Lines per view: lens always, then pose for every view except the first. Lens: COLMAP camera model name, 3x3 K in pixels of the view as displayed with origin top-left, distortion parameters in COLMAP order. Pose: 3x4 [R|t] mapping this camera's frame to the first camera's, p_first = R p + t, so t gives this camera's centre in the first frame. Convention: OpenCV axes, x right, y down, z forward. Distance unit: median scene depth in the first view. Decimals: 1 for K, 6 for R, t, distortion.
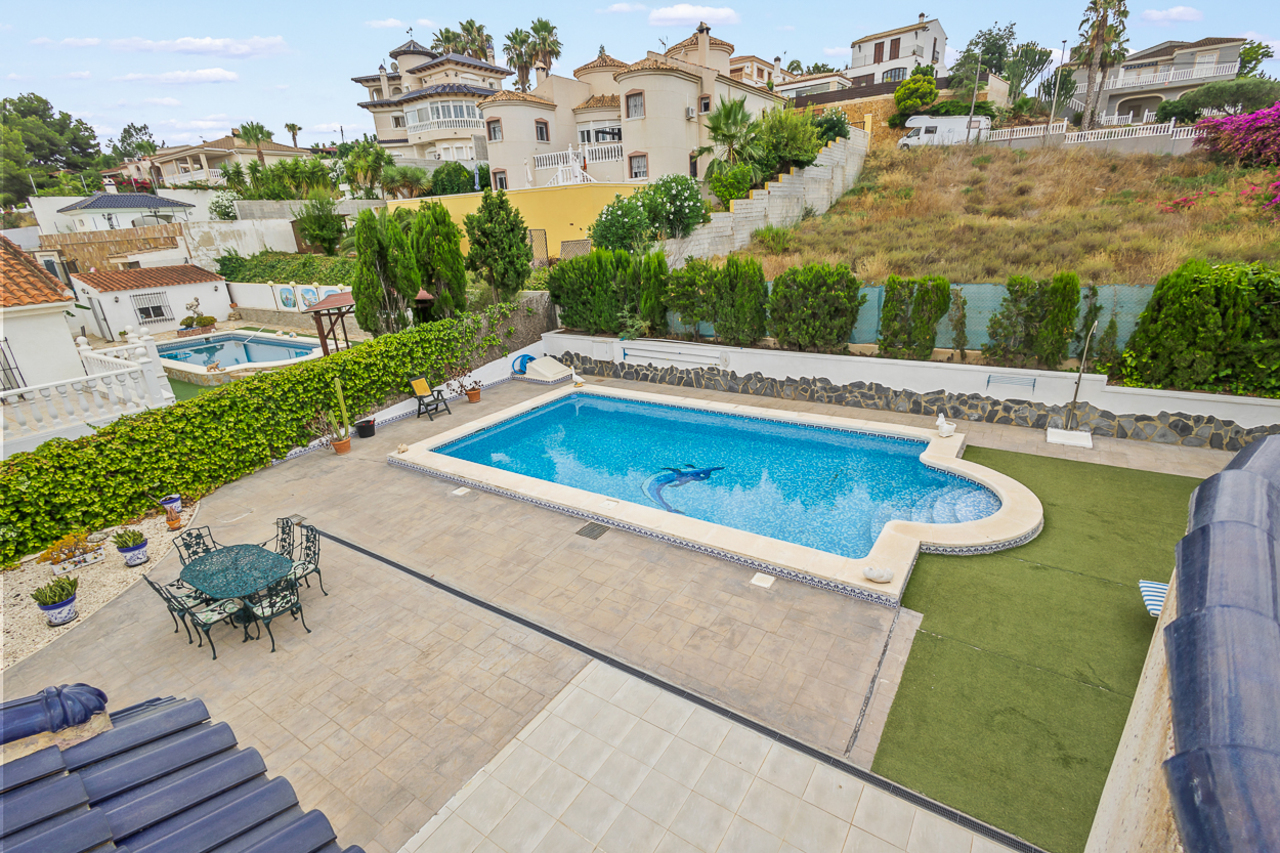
lens RADIAL K [[588.8, 0, 656.9], [0, 588.8, 417.8], [0, 0, 1]] dist [0.011266, -0.003384]
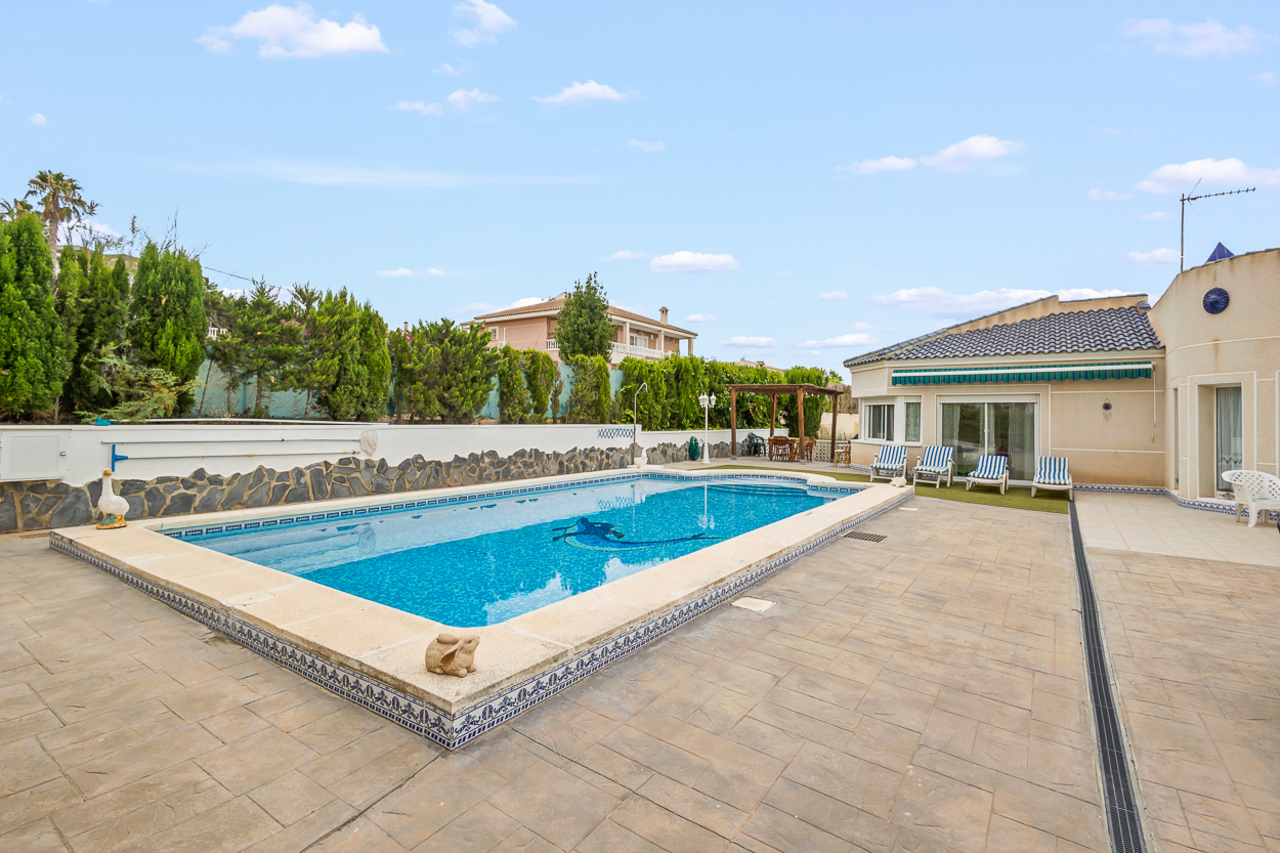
lens RADIAL K [[588.8, 0, 646.8], [0, 588.8, 414.3], [0, 0, 1]] dist [0.011266, -0.003384]
pose [[0.024563, 0.057656, 0.998034, -0.535347], [0.306361, 0.949867, -0.062413, 0.003176], [-0.951598, 0.307292, 0.005668, 0.739288]]
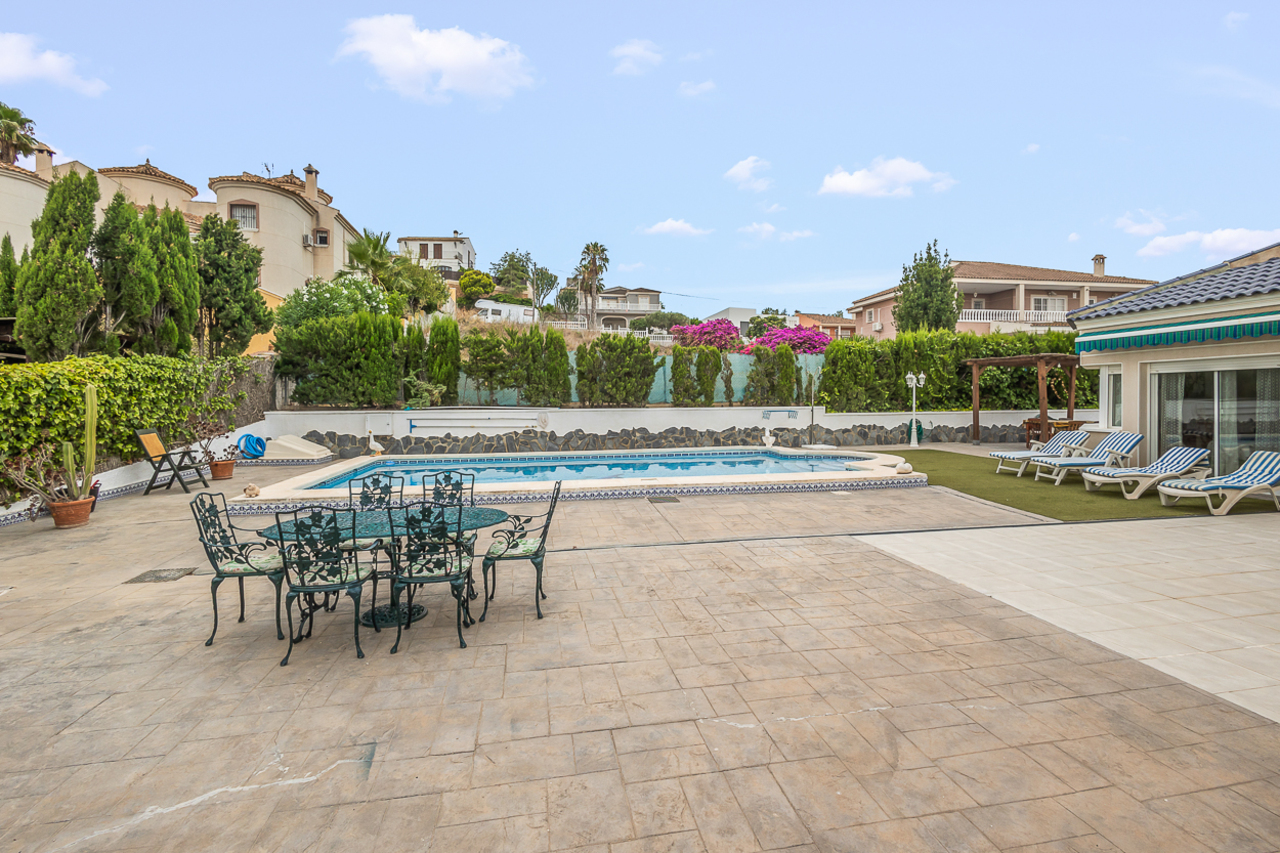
lens RADIAL K [[588.8, 0, 653.8], [0, 588.8, 406.6], [0, 0, 1]] dist [0.011266, -0.003384]
pose [[0.714412, 0.035433, 0.698828, -0.467528], [0.196445, 0.948394, -0.248913, 0.170617], [-0.671584, 0.315108, 0.670584, 0.212791]]
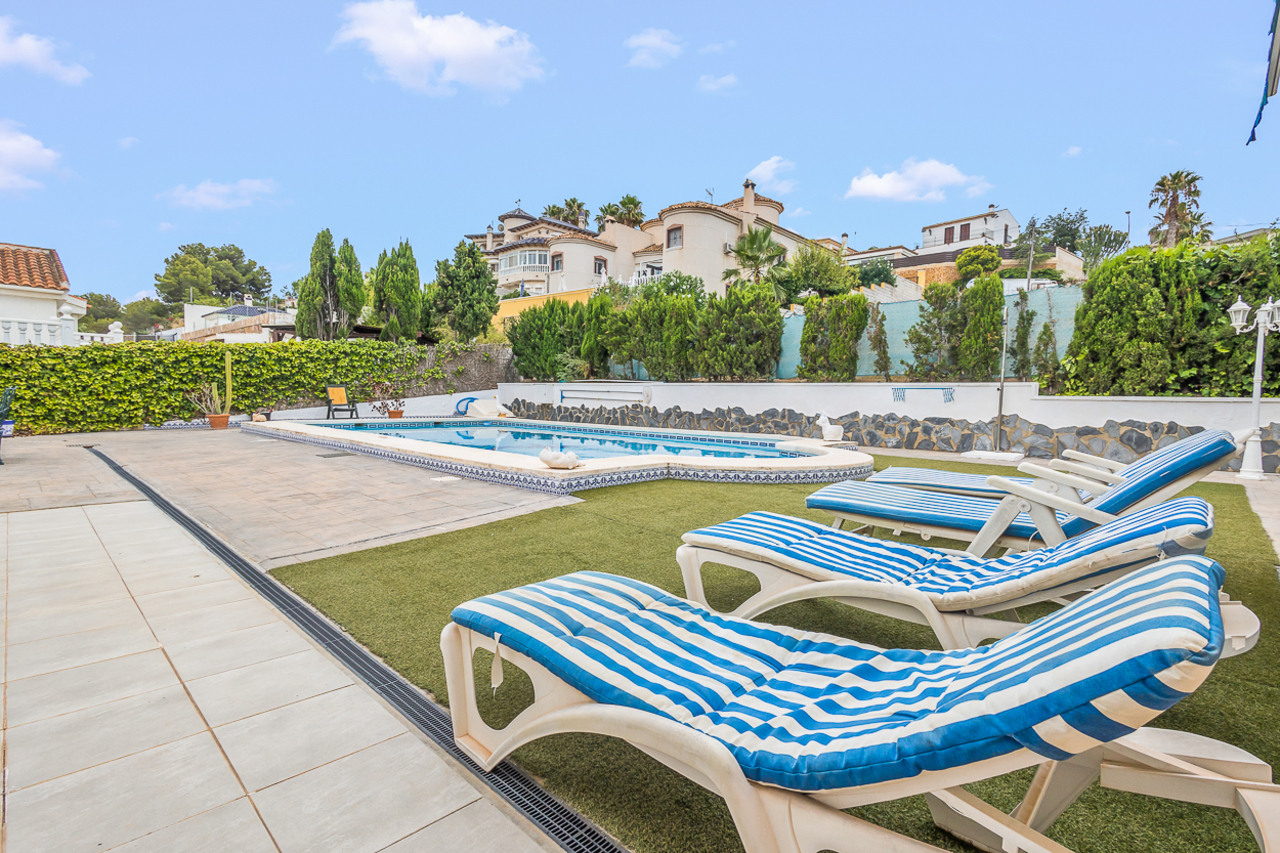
lens RADIAL K [[588.8, 0, 657.1], [0, 588.8, 416.2], [0, 0, 1]] dist [0.011266, -0.003384]
pose [[0.984261, 0.071984, -0.161397, 0.295989], [-0.114799, 0.954782, -0.274250, 0.194537], [0.134357, 0.288462, 0.948018, 0.140942]]
